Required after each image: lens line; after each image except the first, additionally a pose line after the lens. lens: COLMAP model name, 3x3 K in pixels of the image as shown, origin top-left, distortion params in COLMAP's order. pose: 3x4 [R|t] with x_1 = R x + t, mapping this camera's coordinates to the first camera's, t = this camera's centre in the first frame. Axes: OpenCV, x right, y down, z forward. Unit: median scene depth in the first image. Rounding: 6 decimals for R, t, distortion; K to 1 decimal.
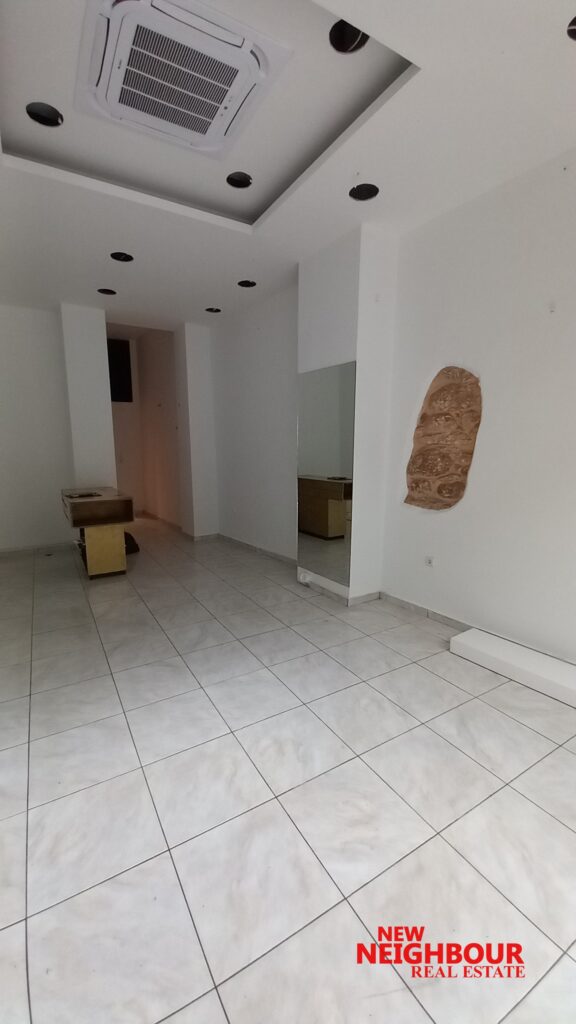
lens RADIAL K [[405.0, 0, 276.7], [0, 405.0, 509.0], [0, 0, 1]] dist [0.021024, -0.014700]
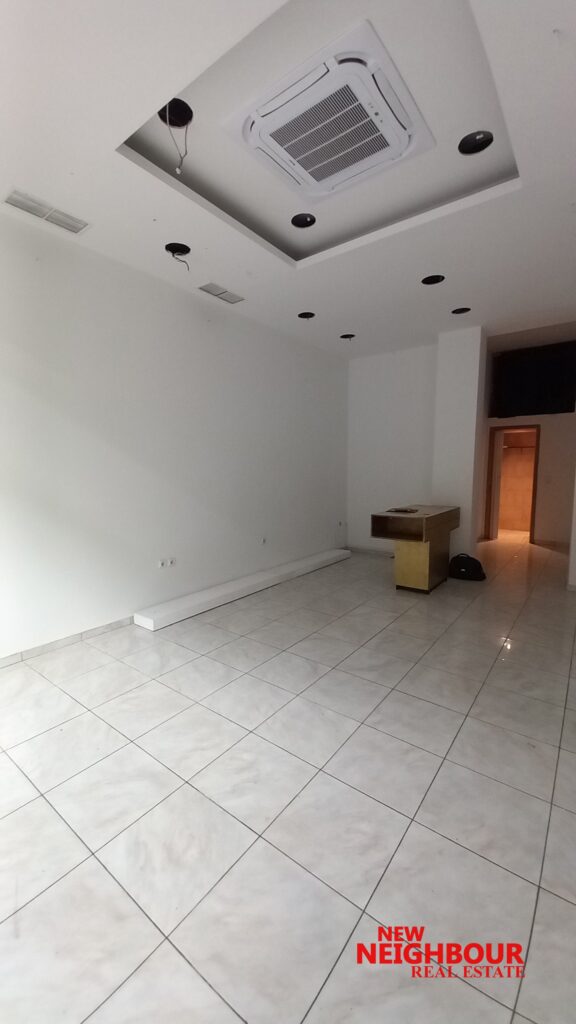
lens RADIAL K [[405.0, 0, 276.7], [0, 405.0, 509.0], [0, 0, 1]] dist [0.021024, -0.014700]
pose [[0.366918, 0.102690, -0.924568, 0.561946], [-0.141013, 0.988543, 0.053834, -0.067794], [0.919503, 0.110623, 0.377195, 0.390487]]
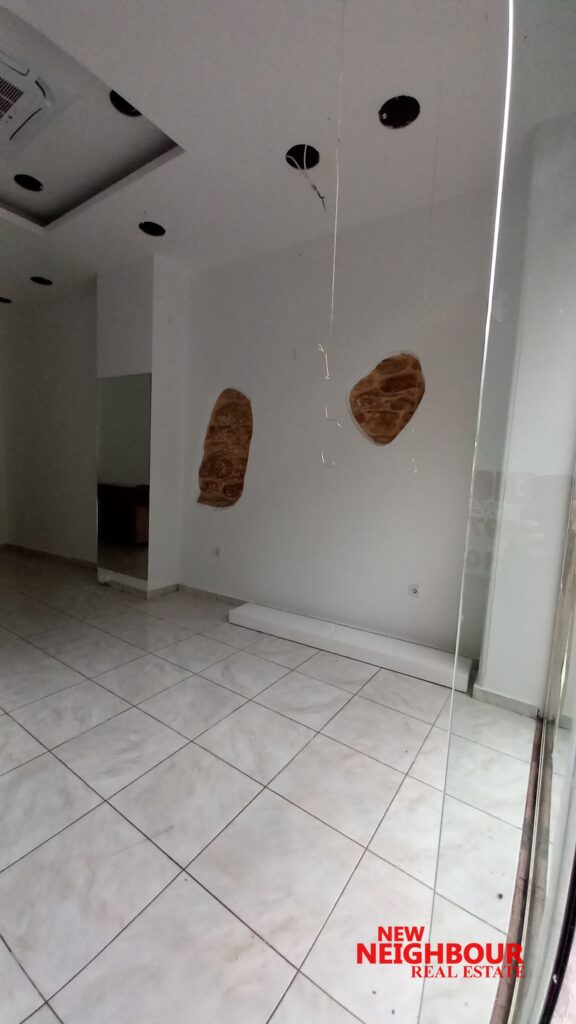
lens RADIAL K [[405.0, 0, 276.7], [0, 405.0, 509.0], [0, 0, 1]] dist [0.021024, -0.014700]
pose [[0.910678, 0.003473, 0.413102, 0.053833], [0.014835, 0.999045, -0.041103, 0.061956], [-0.412850, 0.043560, 0.909757, -0.146133]]
